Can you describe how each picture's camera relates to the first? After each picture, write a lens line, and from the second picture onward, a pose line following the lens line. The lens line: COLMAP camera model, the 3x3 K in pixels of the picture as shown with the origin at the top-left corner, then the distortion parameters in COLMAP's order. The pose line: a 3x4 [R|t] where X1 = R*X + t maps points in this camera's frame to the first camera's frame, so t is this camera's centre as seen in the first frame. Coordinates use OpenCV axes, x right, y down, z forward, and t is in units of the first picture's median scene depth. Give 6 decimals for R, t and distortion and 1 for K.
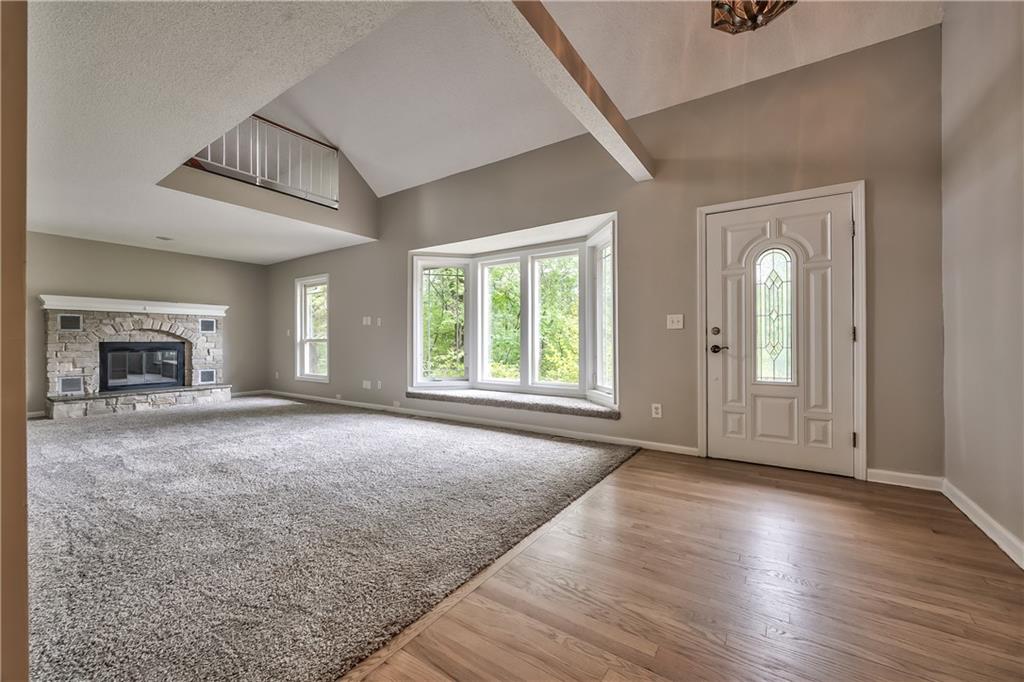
lens RADIAL K [[399.6, 0, 511.6], [0, 399.6, 342.2], [0, 0, 1]] dist [-0.003090, 0.000147]
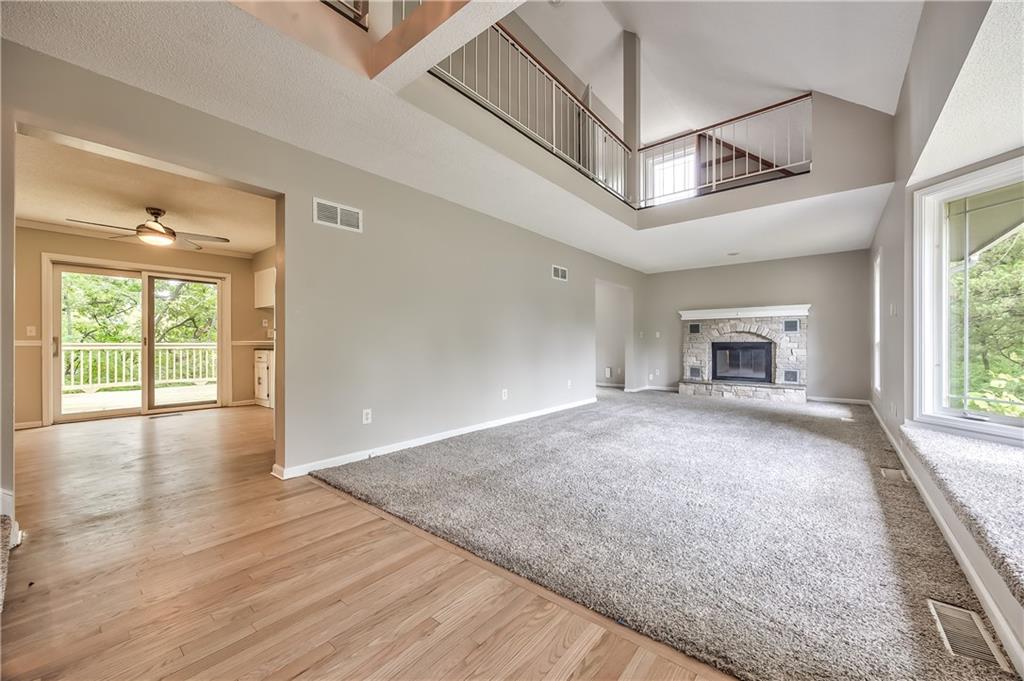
lens RADIAL K [[399.6, 0, 510.5], [0, 399.6, 344.7], [0, 0, 1]] dist [-0.003090, 0.000147]
pose [[-0.115027, 0.005611, -0.993347, 0.478821], [0.001288, 0.999984, 0.005499, -0.000595], [0.993362, -0.000647, -0.115032, 0.612766]]
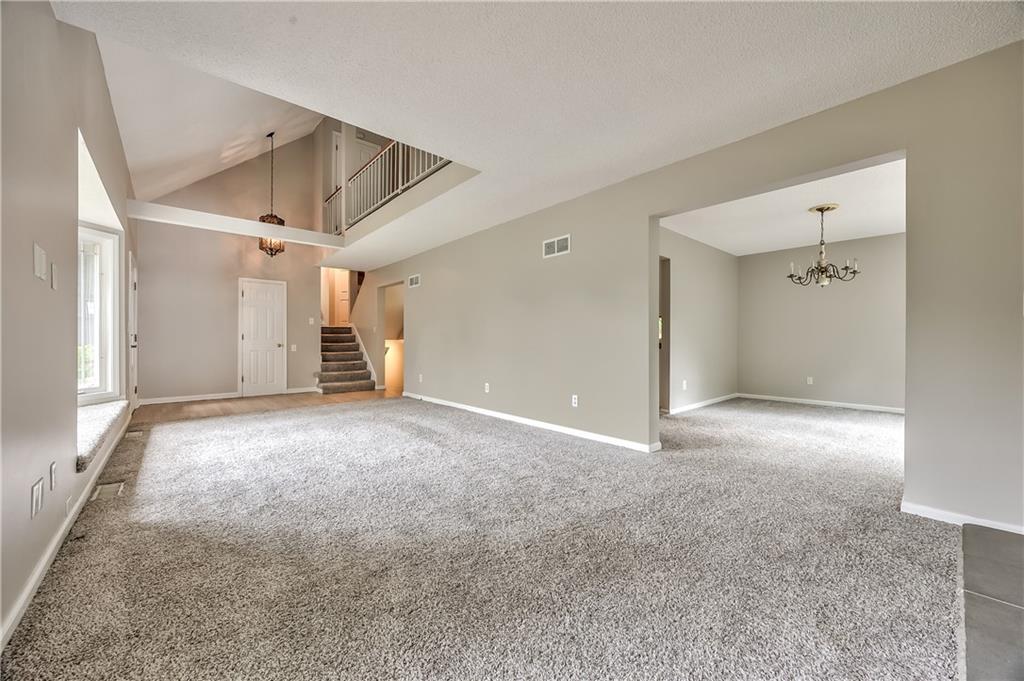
lens RADIAL K [[379.7, 0, 512.0], [0, 379.7, 340.6], [0, 0, 1]] dist [0.002672, 0.000056]
pose [[-0.959439, -0.001590, 0.281911, -0.003981], [-0.002263, 0.999995, -0.002061, 0.001029], [-0.281907, -0.002615, -0.959438, 0.916545]]
